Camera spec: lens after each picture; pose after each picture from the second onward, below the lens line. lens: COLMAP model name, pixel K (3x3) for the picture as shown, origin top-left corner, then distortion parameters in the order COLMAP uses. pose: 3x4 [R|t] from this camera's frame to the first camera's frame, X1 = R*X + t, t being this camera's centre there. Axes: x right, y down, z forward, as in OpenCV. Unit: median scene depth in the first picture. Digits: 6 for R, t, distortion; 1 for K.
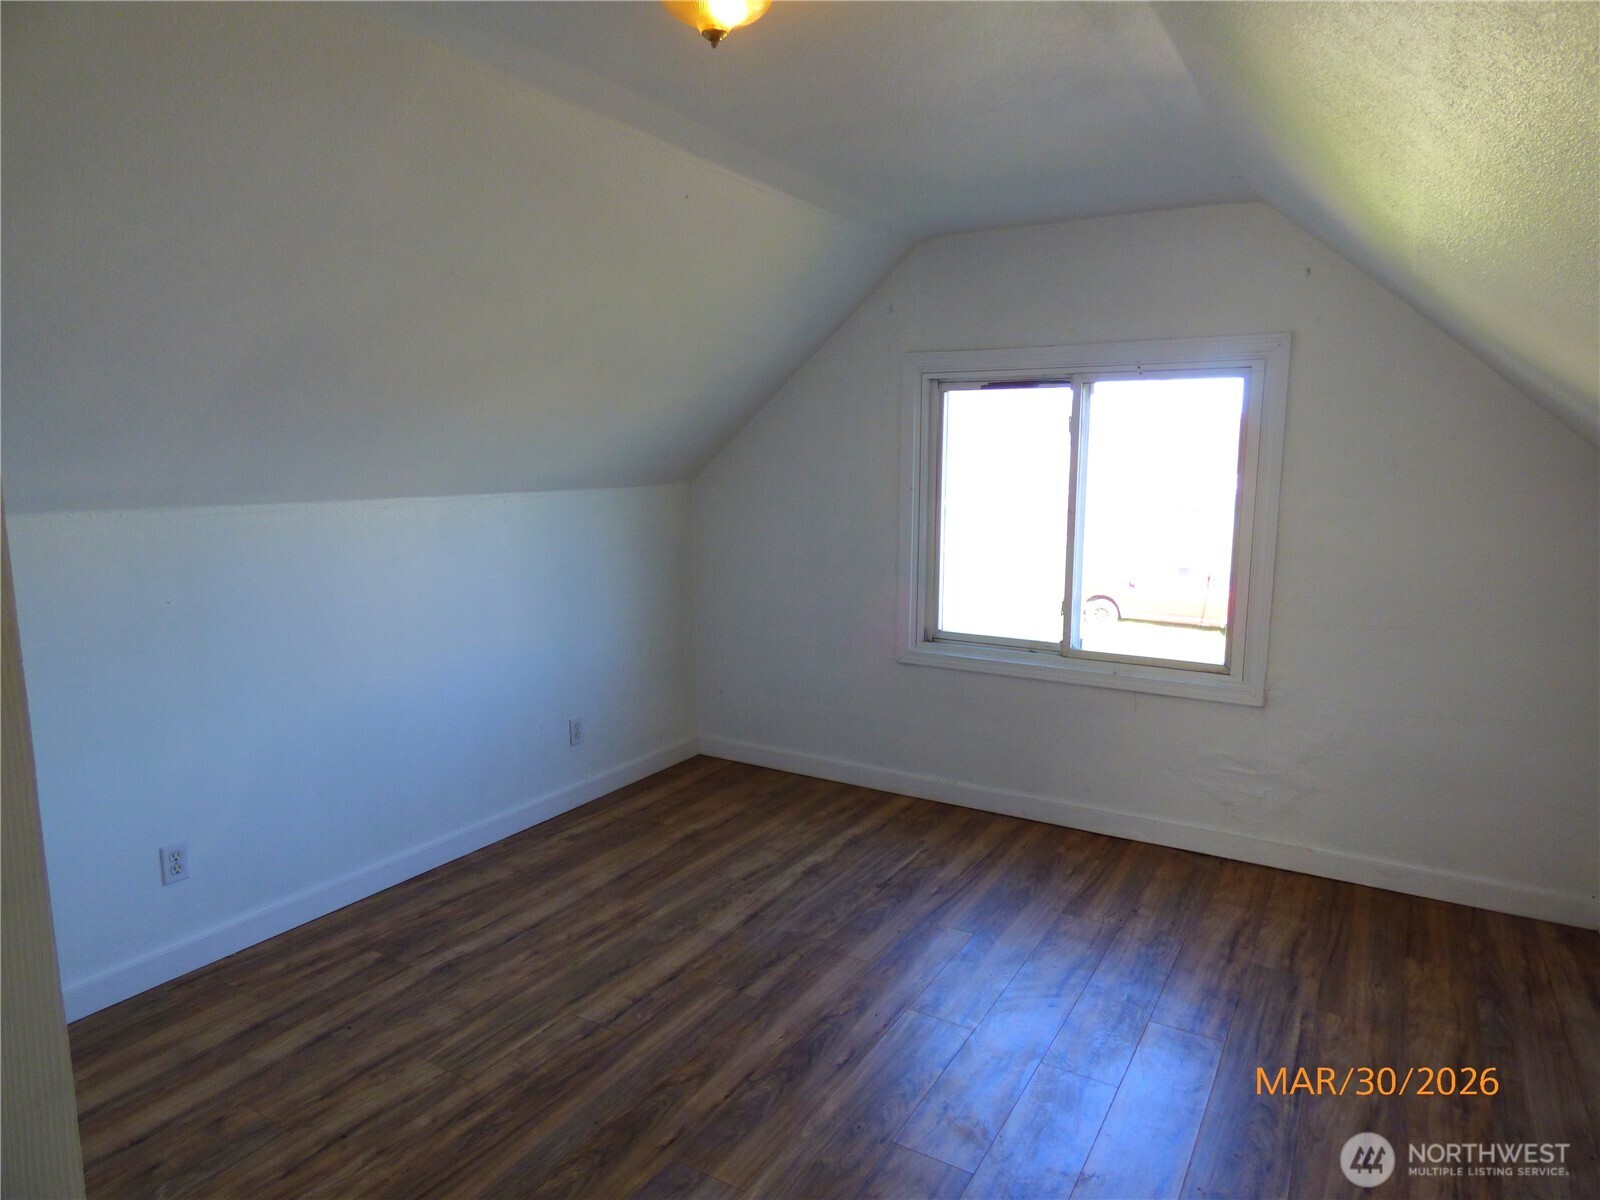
lens RADIAL K [[990.4, 0, 790.1], [0, 990.4, 602.0], [0, 0, 1]] dist [-0.016331, 0.013586]
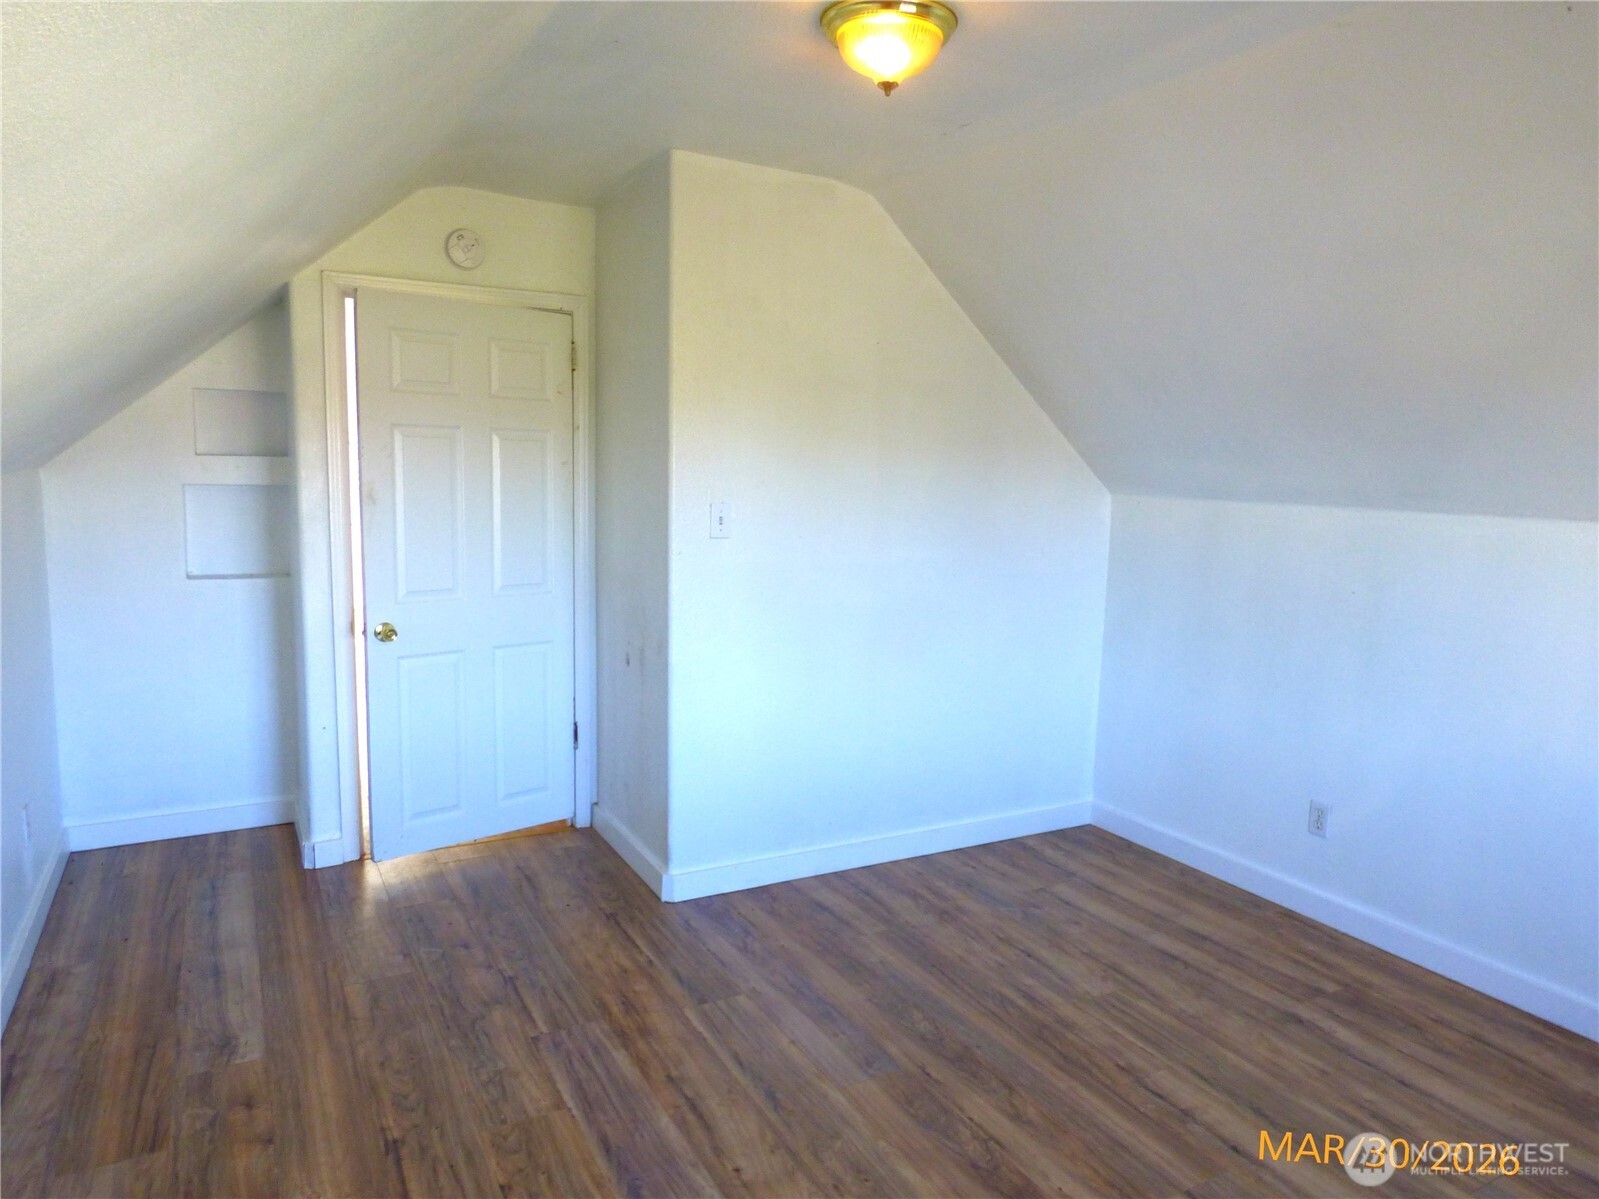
lens RADIAL K [[989.8, 0, 790.2], [0, 989.8, 596.1], [0, 0, 1]] dist [-0.016331, 0.013586]
pose [[-0.486914, 0.103173, -0.867335, 0.729885], [-0.155211, 0.966975, 0.202159, -0.136646], [0.859549, 0.233054, -0.454820, 1.078116]]
